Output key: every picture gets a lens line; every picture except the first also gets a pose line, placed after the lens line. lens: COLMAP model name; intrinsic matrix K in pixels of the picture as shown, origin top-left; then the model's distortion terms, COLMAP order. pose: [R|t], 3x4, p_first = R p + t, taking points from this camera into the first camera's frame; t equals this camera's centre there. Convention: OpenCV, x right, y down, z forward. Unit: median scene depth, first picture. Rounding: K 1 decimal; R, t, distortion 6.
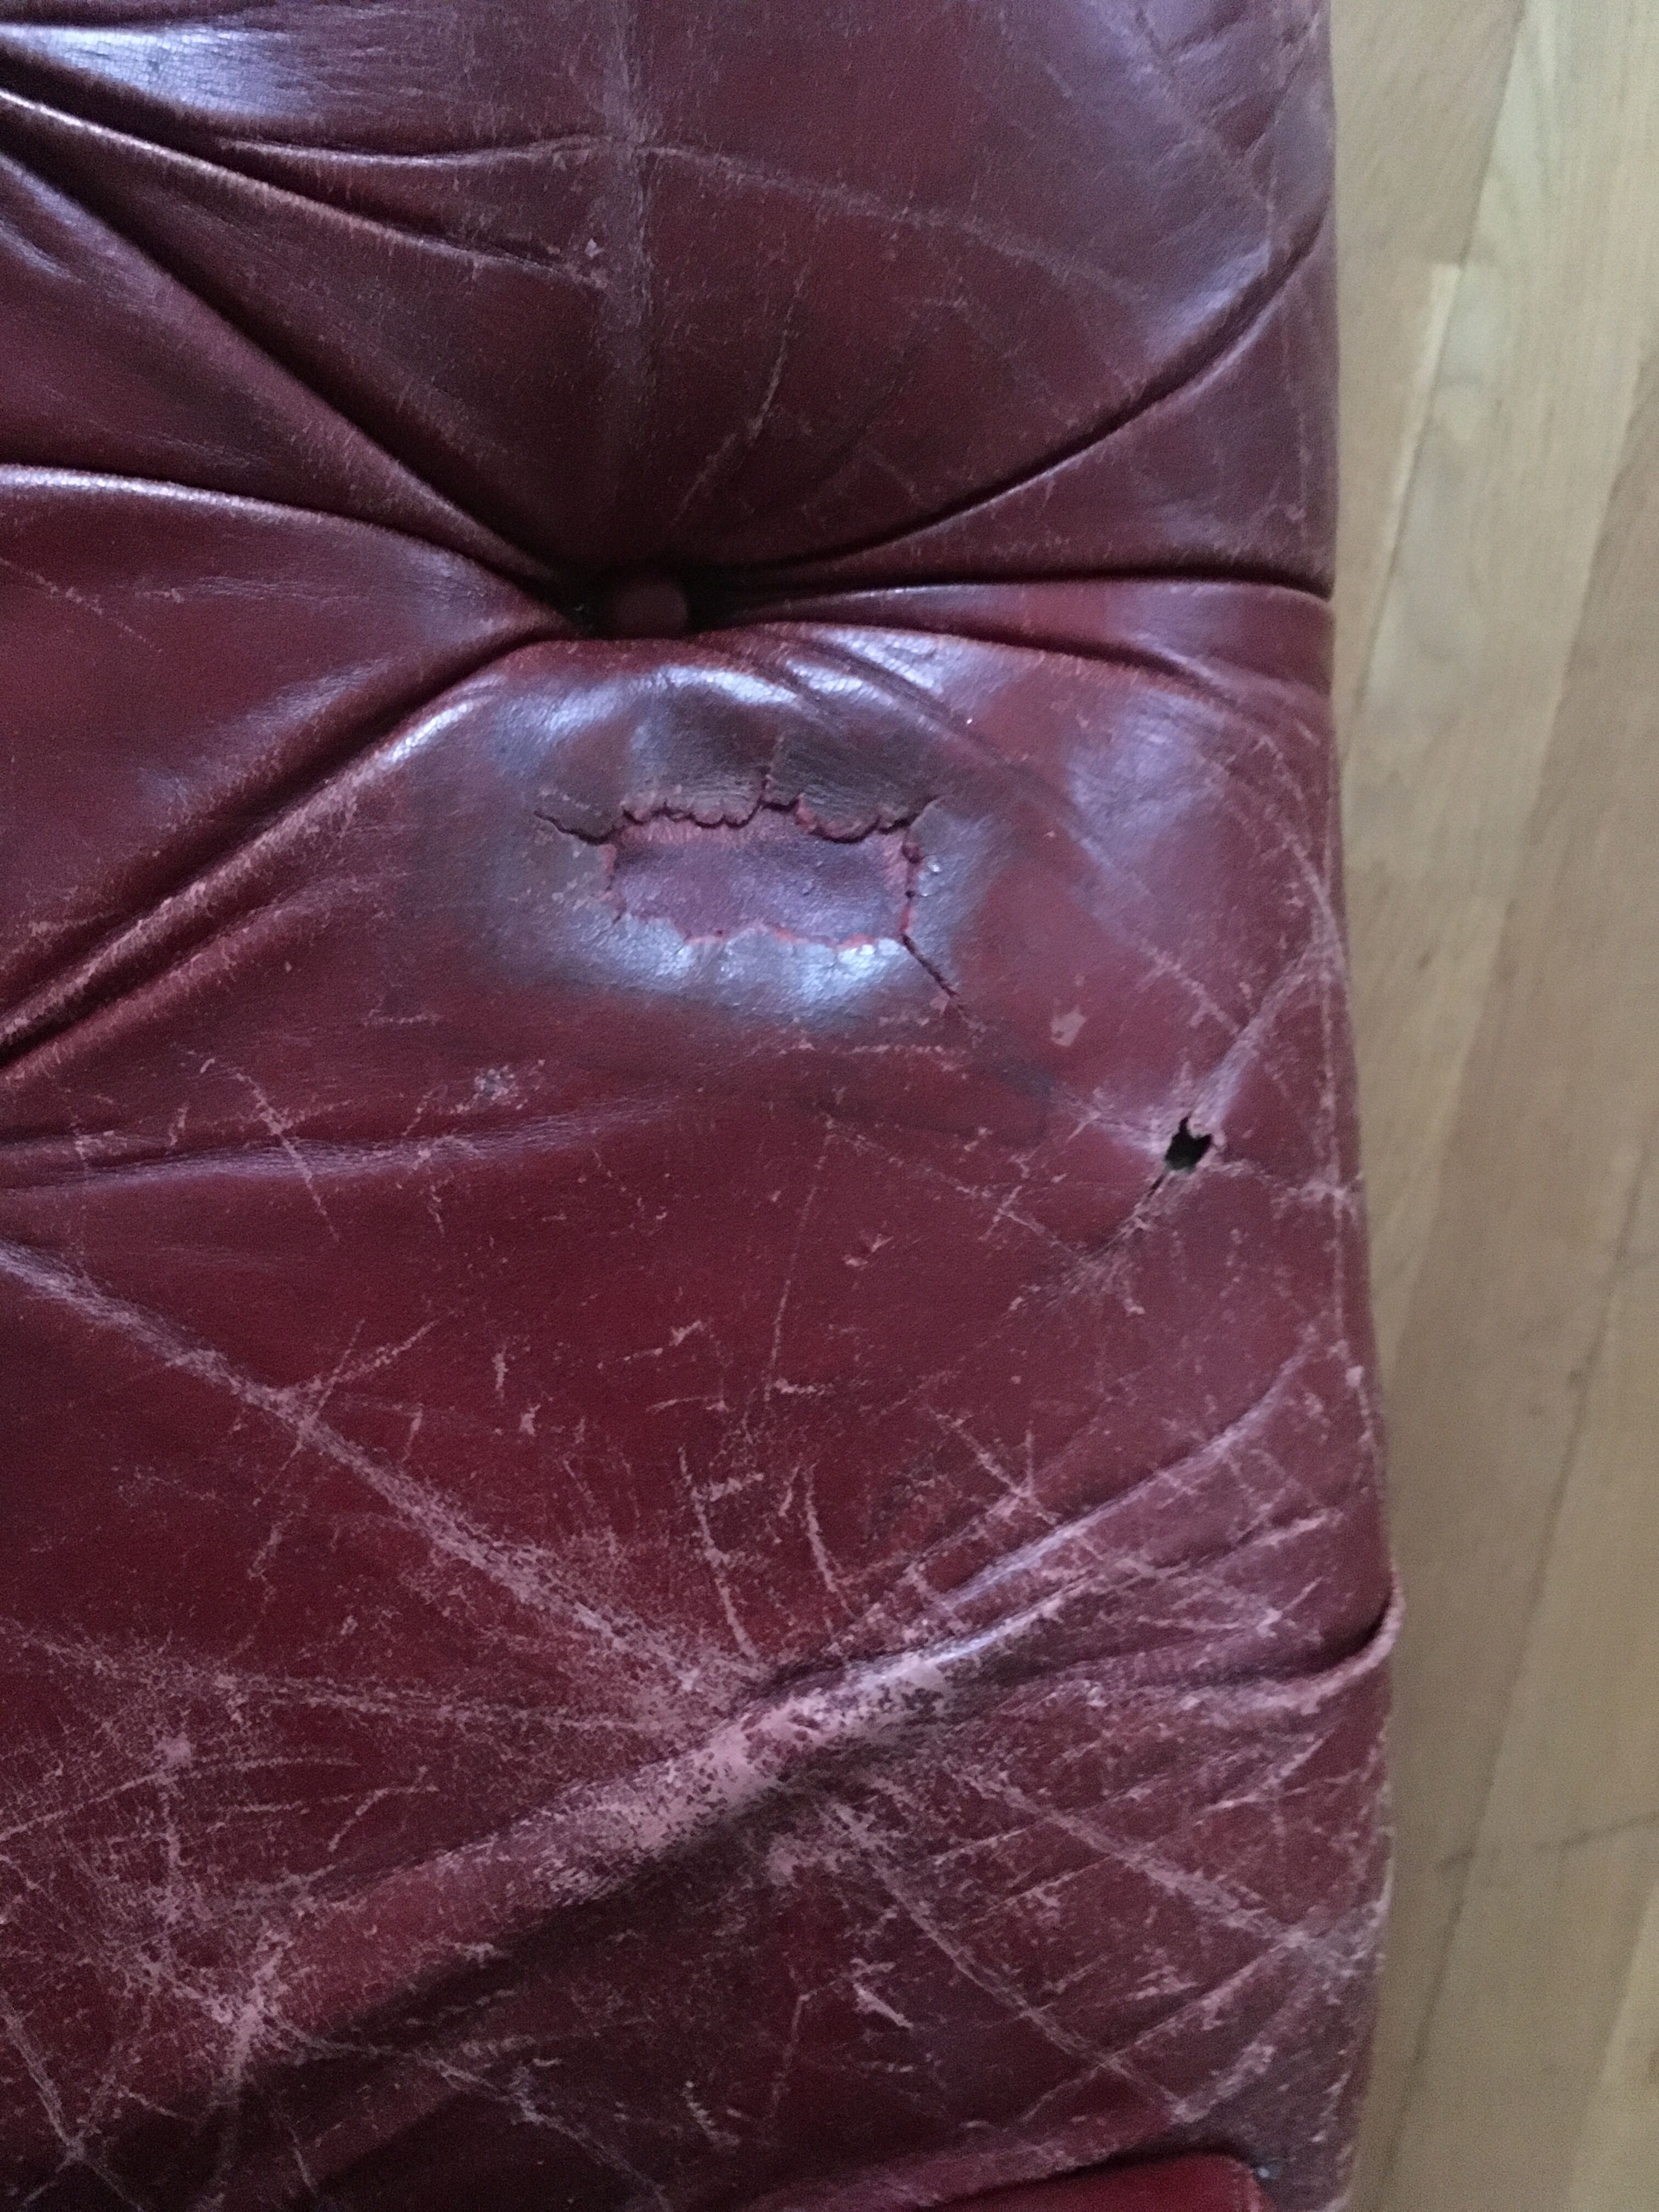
lens RADIAL K [[1890.2, 0, 831.4], [0, 1890.2, 1103.5], [0, 0, 1]] dist [0.074531, -0.097561]
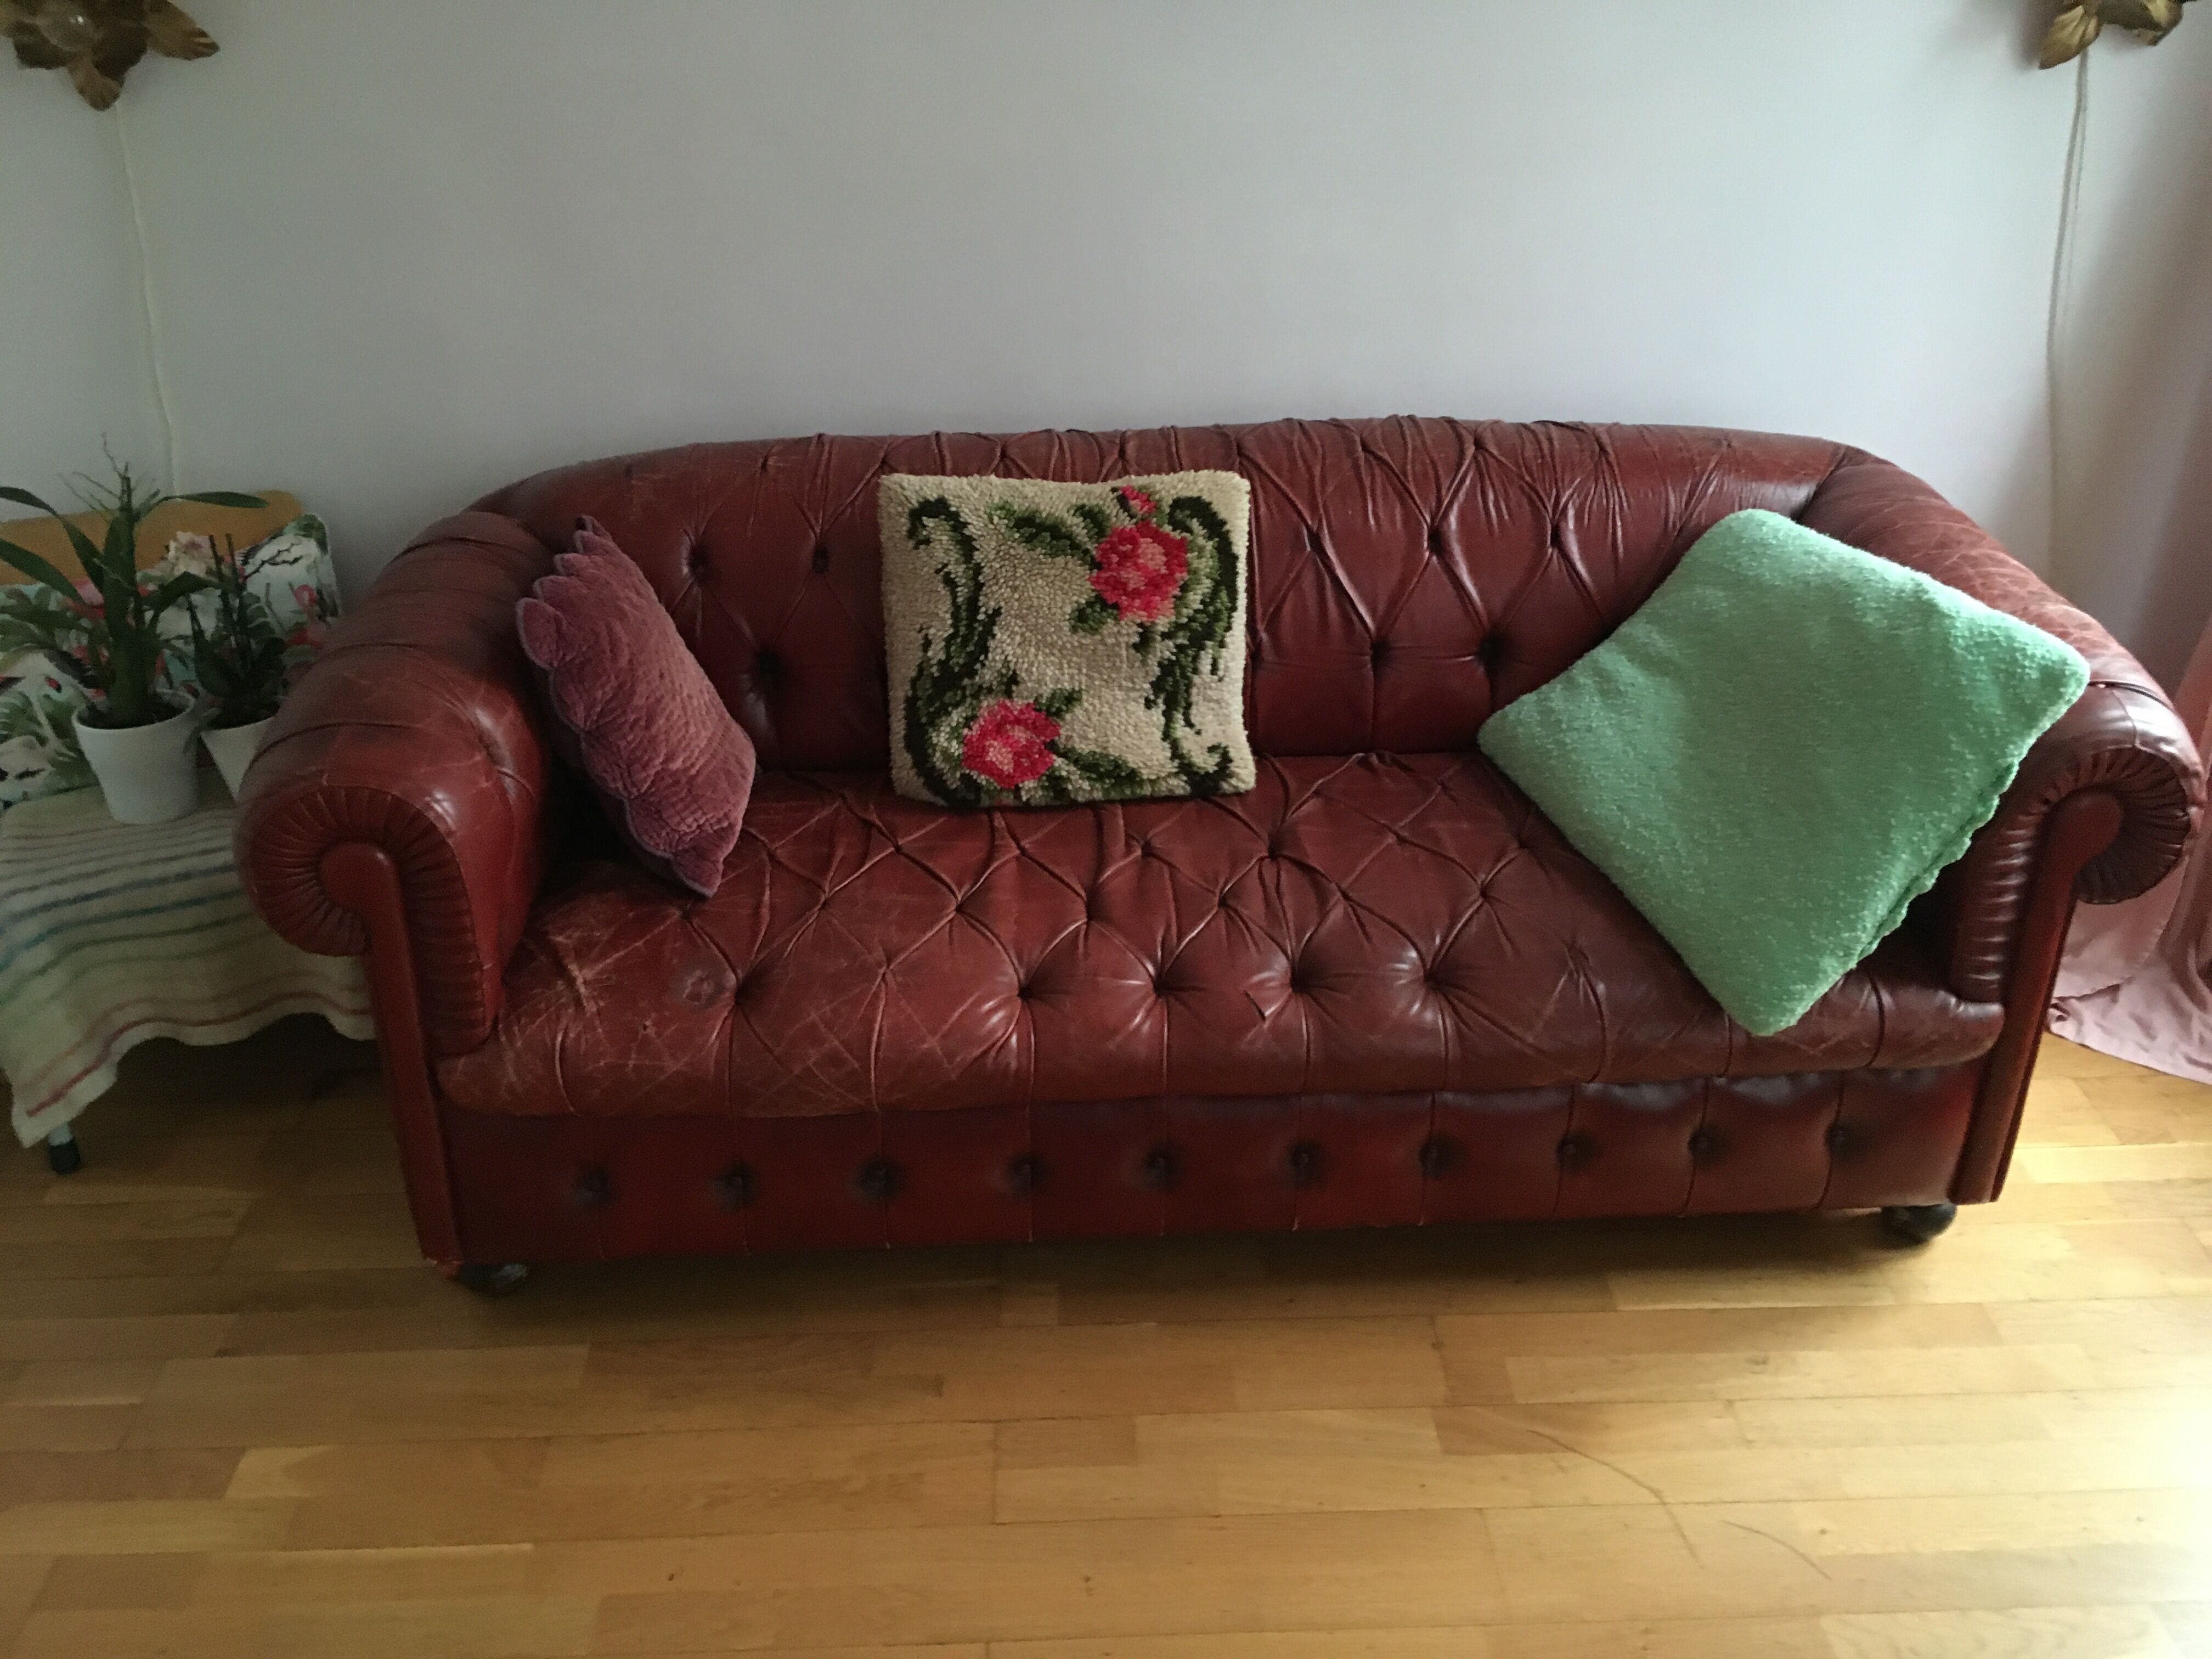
lens RADIAL K [[1871.6, 0, 1089.8], [0, 1871.6, 834.2], [0, 0, 1]] dist [0.056728, -0.016330]
pose [[-0.031559, 0.514980, -0.856621, 5.789244], [-0.996746, -0.079818, -0.011263, -1.498463], [-0.074174, 0.853478, 0.515823, -3.345226]]
